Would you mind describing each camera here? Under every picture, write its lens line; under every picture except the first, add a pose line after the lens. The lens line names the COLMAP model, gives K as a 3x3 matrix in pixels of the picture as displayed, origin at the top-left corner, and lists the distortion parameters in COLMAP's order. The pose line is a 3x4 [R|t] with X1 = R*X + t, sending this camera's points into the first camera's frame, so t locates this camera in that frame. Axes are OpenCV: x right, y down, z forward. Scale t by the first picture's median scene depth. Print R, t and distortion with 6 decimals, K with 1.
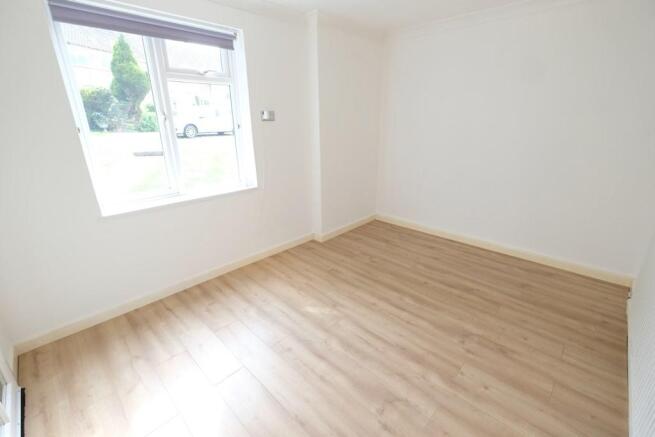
lens RADIAL K [[285.7, 0, 329.6], [0, 285.7, 214.9], [0, 0, 1]] dist [-0.003849, -0.000454]
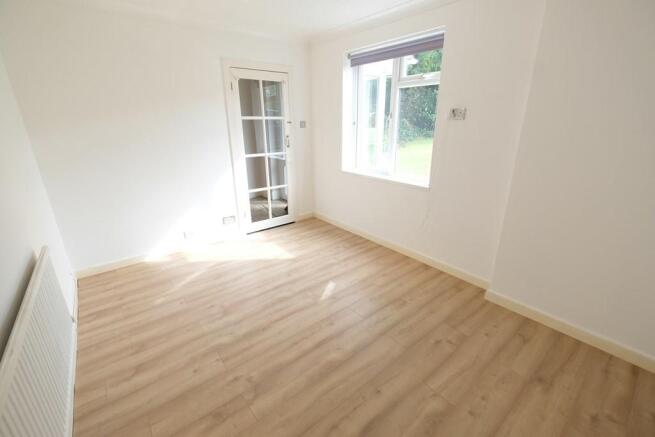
lens RADIAL K [[285.7, 0, 330.4], [0, 285.7, 218.9], [0, 0, 1]] dist [-0.003849, -0.000454]
pose [[-0.117463, 0.337282, -0.934047, 0.884575], [-0.310918, 0.880781, 0.357148, -0.302958], [0.943150, 0.332363, 0.001407, 0.873447]]
